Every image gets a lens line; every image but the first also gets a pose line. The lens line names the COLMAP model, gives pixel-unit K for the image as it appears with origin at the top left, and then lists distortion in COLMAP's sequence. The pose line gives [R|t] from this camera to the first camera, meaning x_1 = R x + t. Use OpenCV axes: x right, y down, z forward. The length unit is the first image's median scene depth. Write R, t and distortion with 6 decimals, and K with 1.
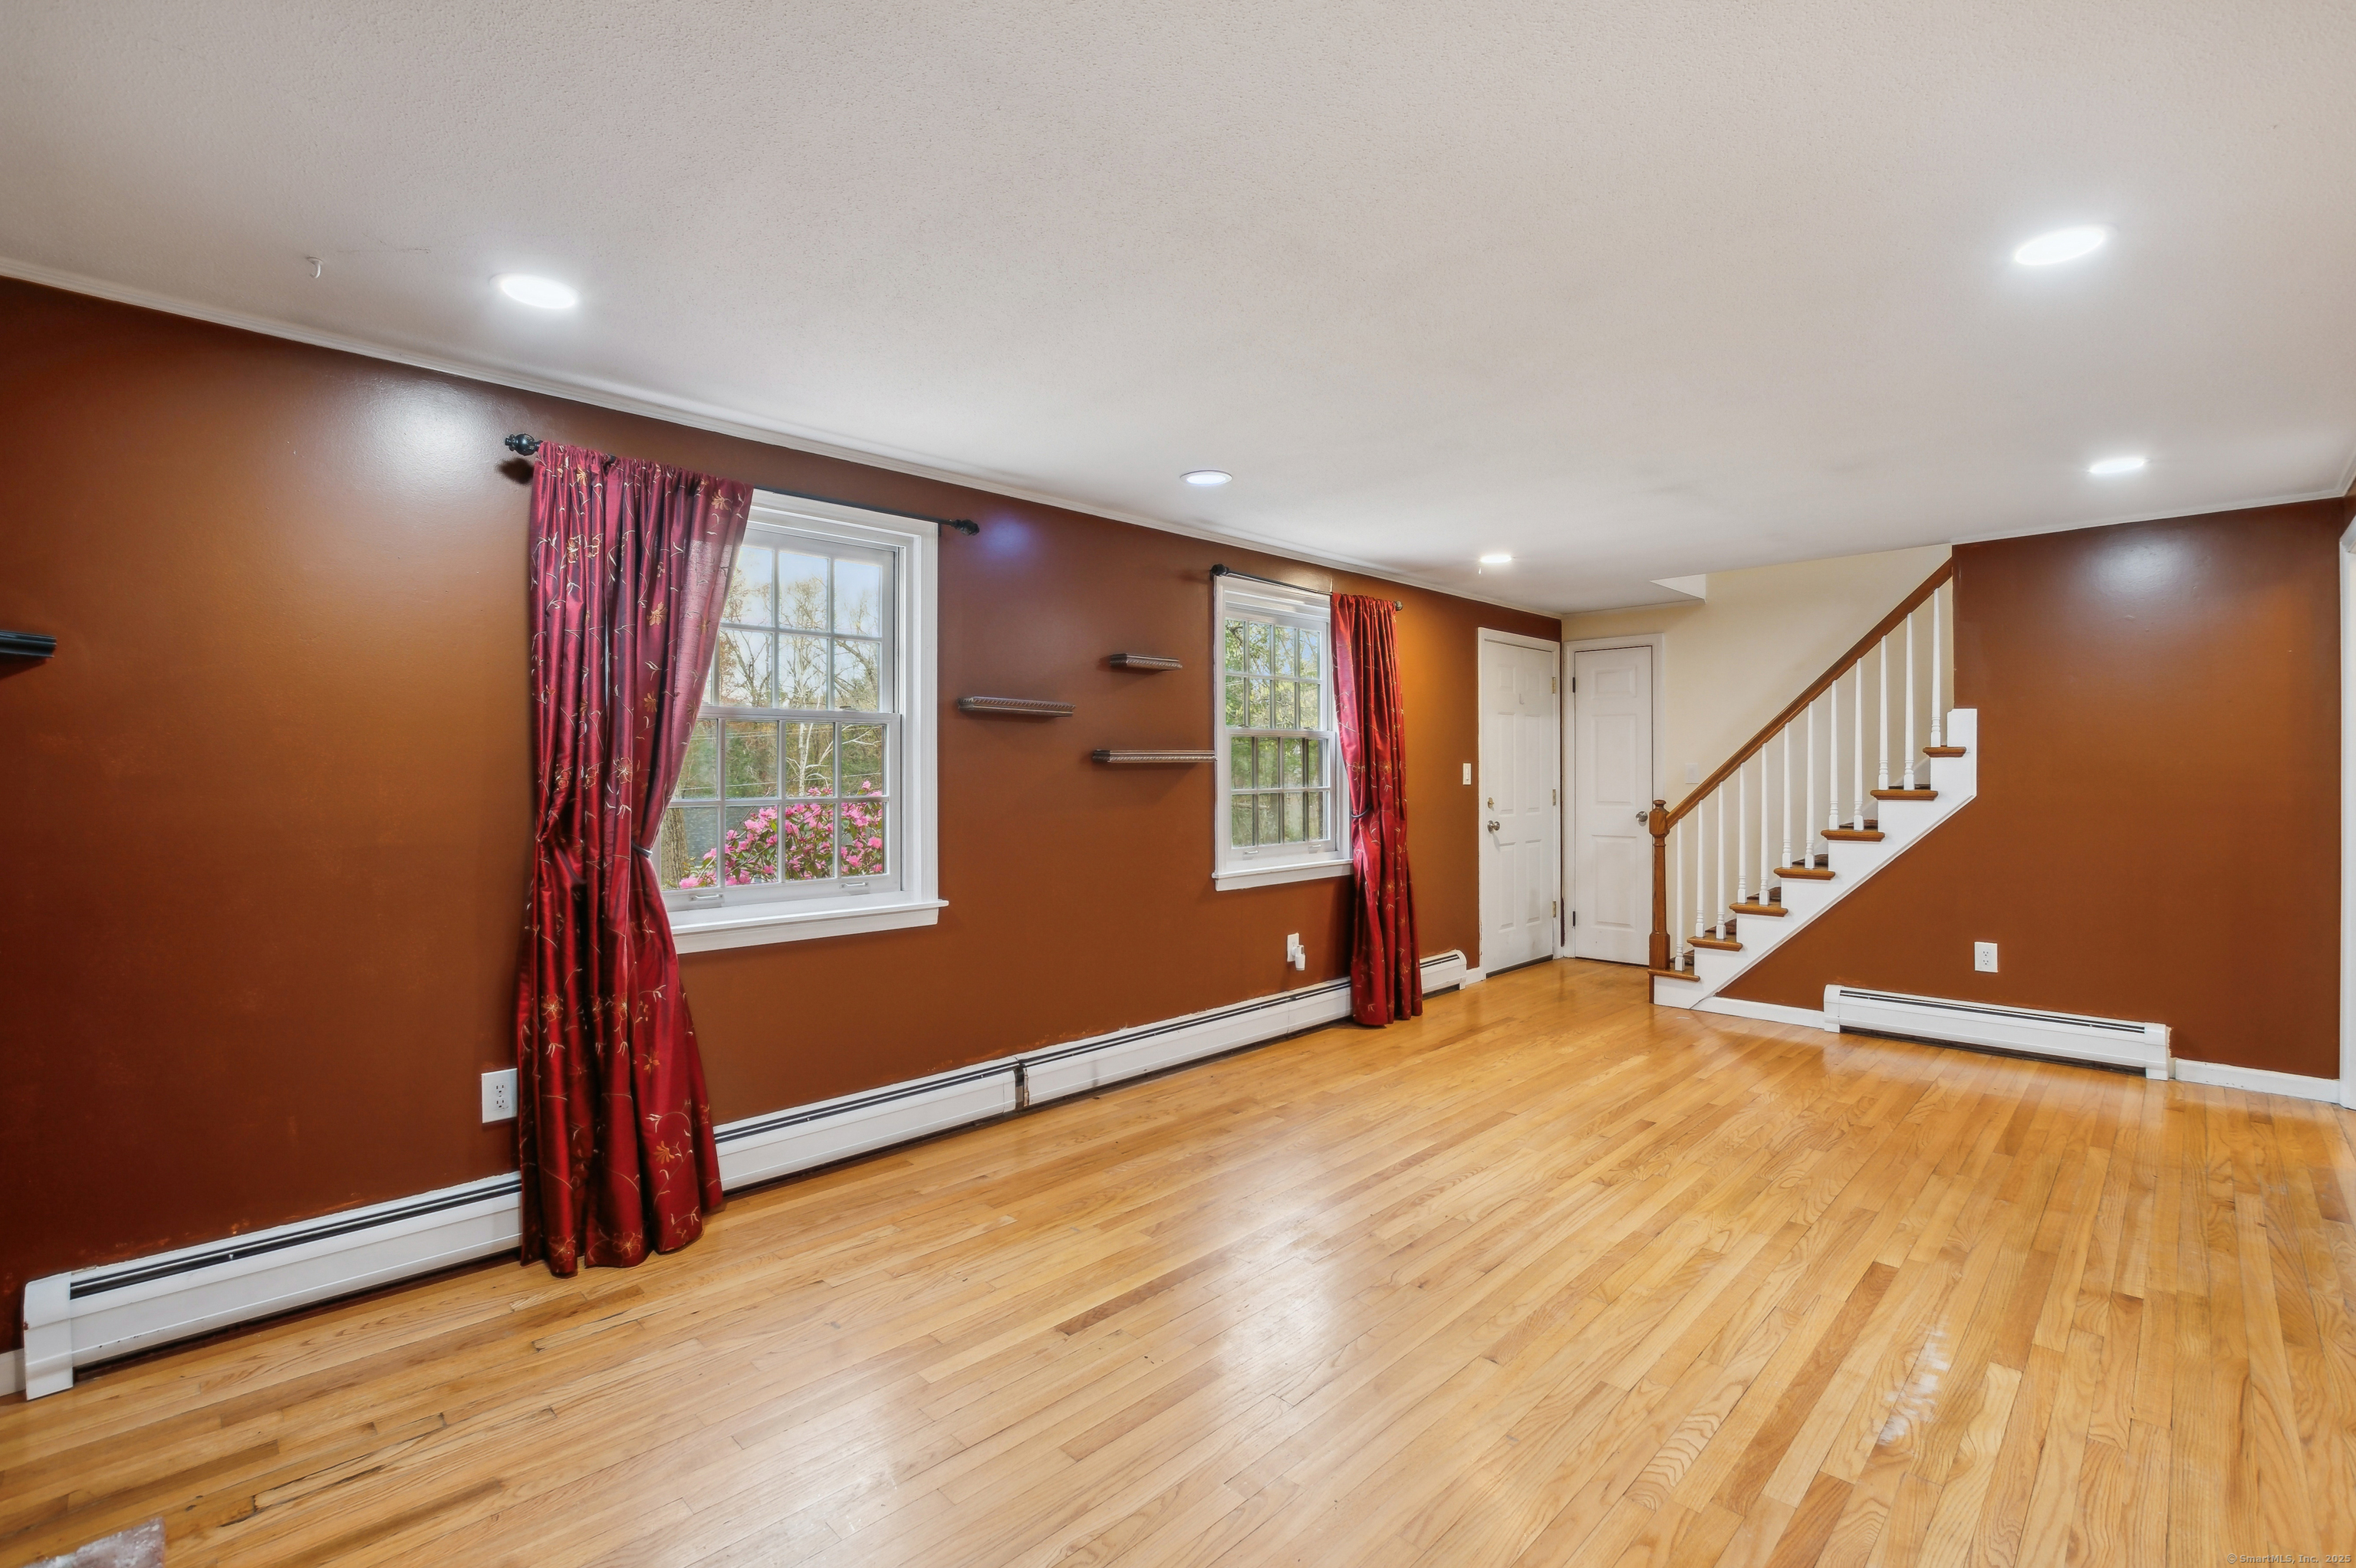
lens RADIAL K [[1041.5, 0, 1181.4], [0, 1041.5, 774.9], [0, 0, 1]] dist [-0.026099, 0.000106]
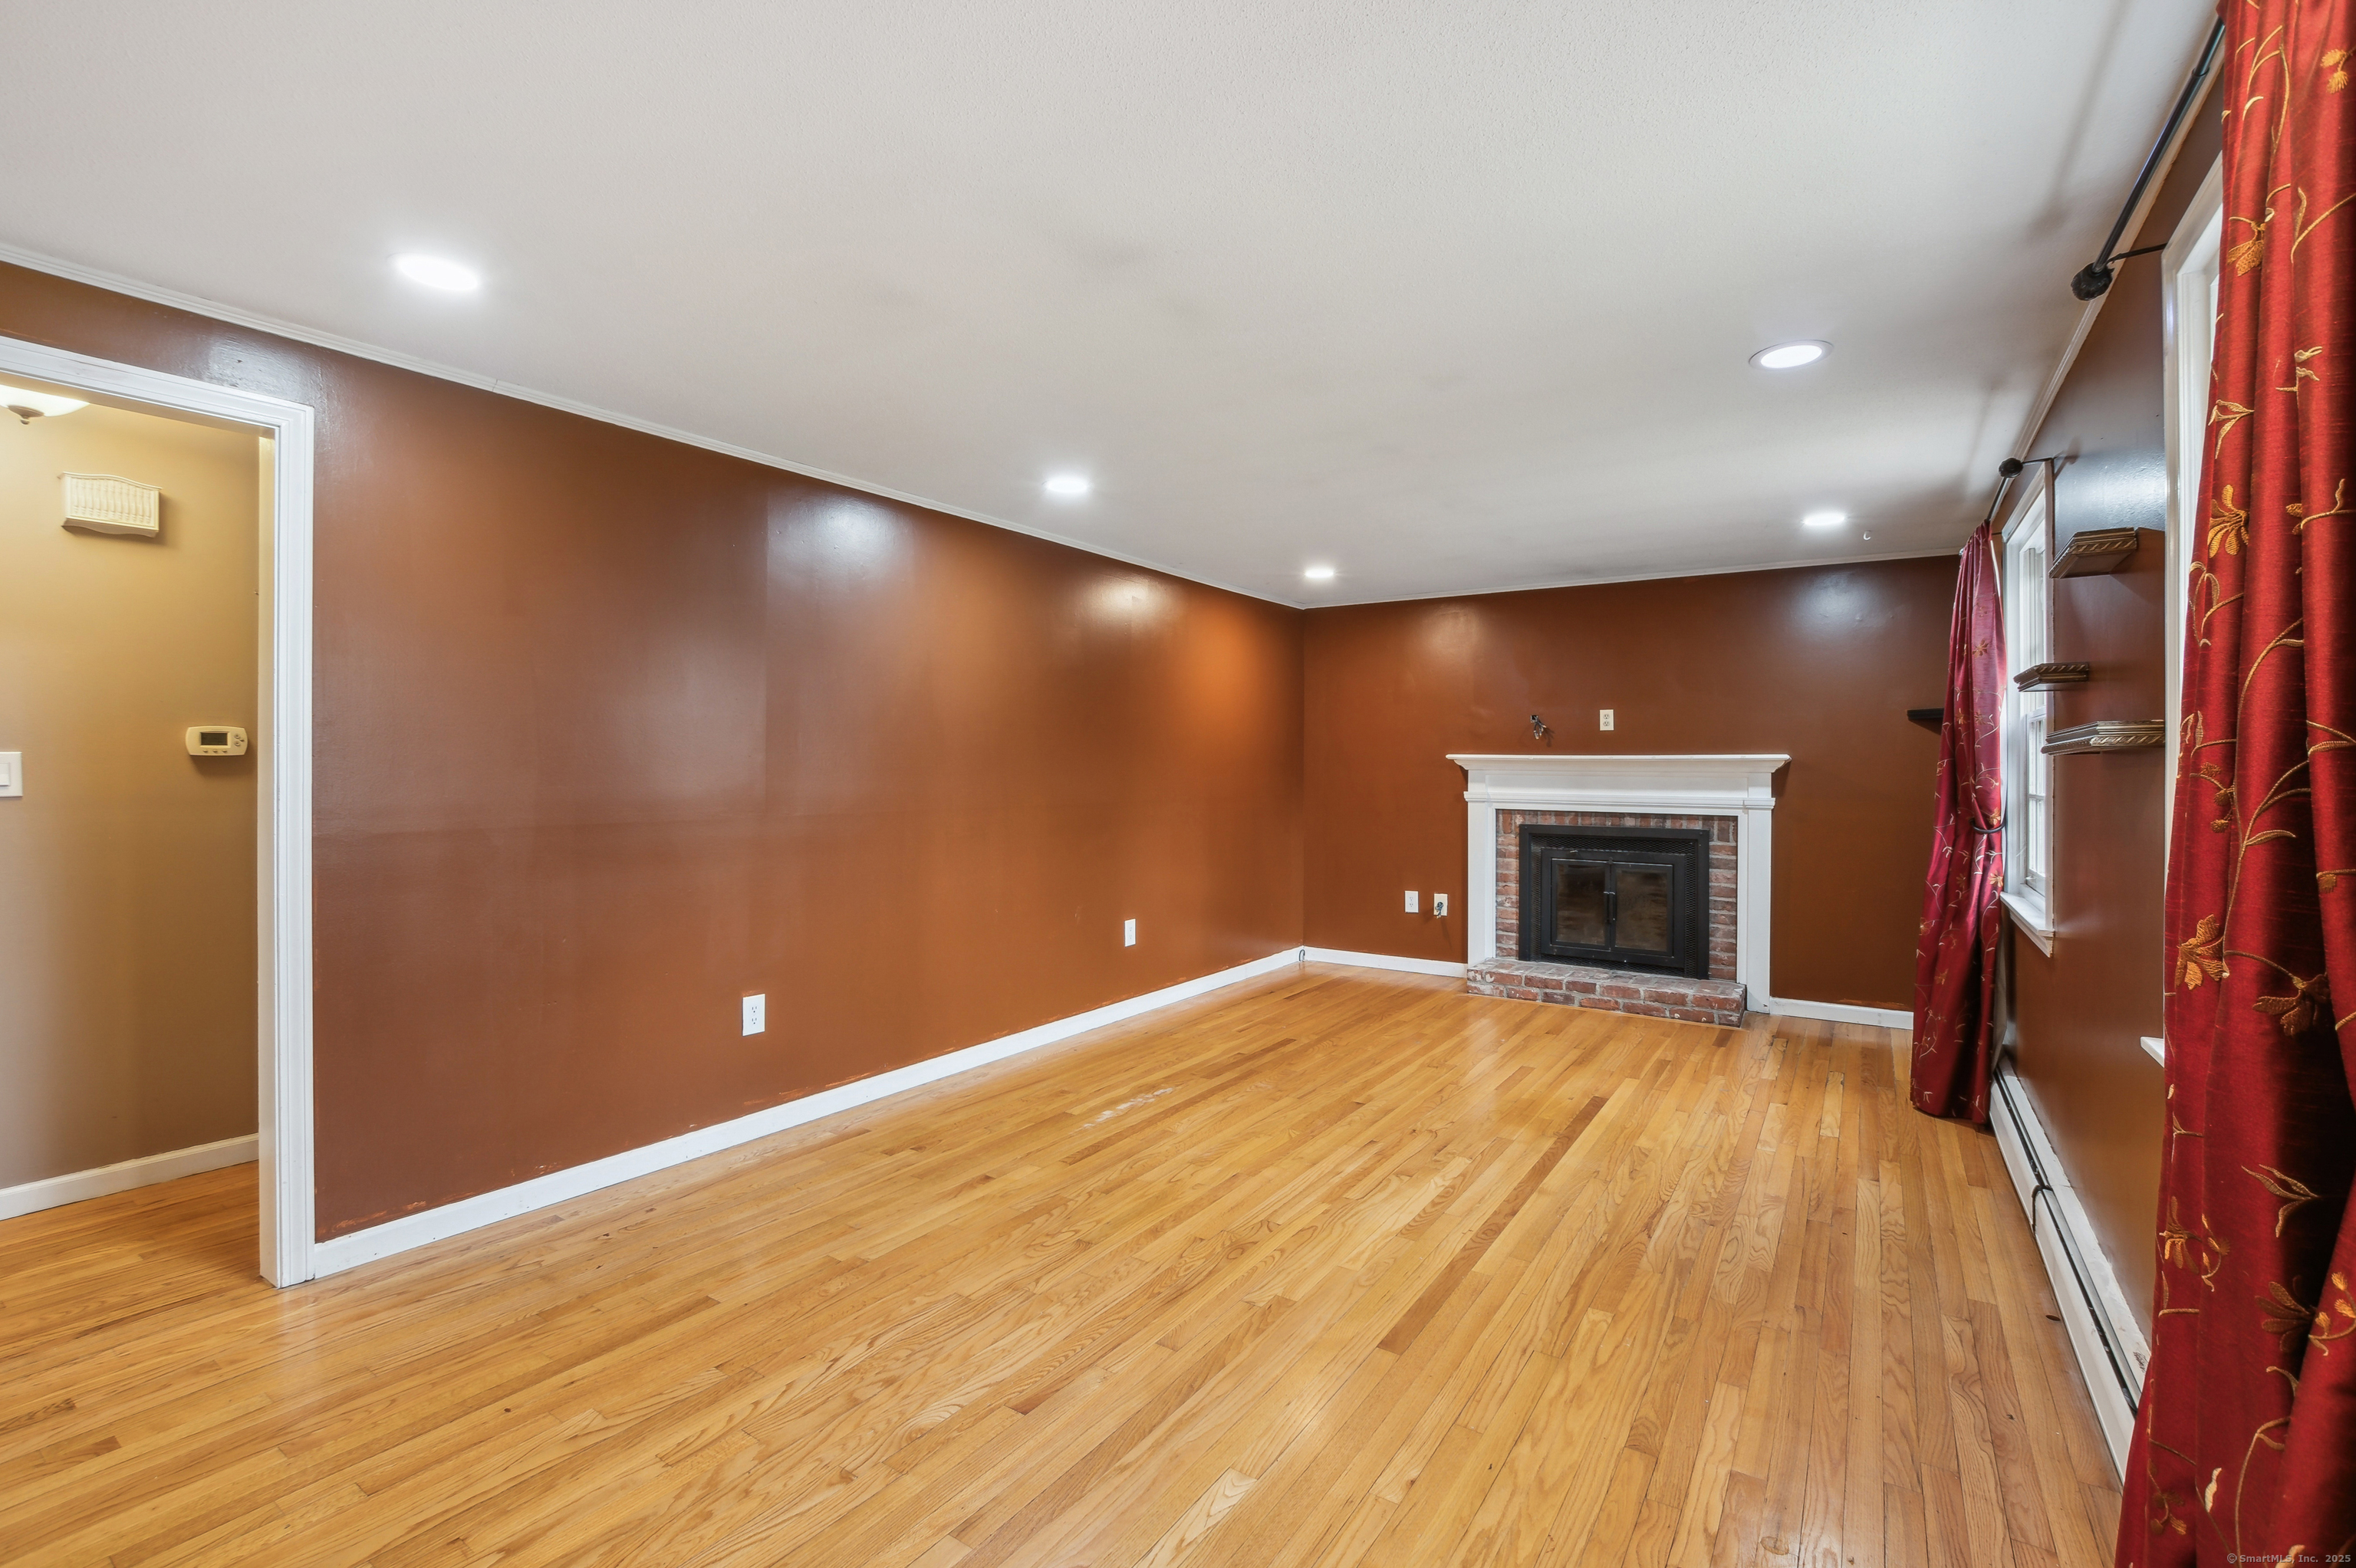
lens RADIAL K [[1051.0, 0, 1178.0], [0, 1051.0, 769.0], [0, 0, 1]] dist [-0.026832, 0.001293]
pose [[-0.980658, -0.001679, -0.195721, 0.491523], [-0.003564, 0.999951, 0.009283, -0.007399], [0.195696, 0.009801, -0.980616, 1.385050]]
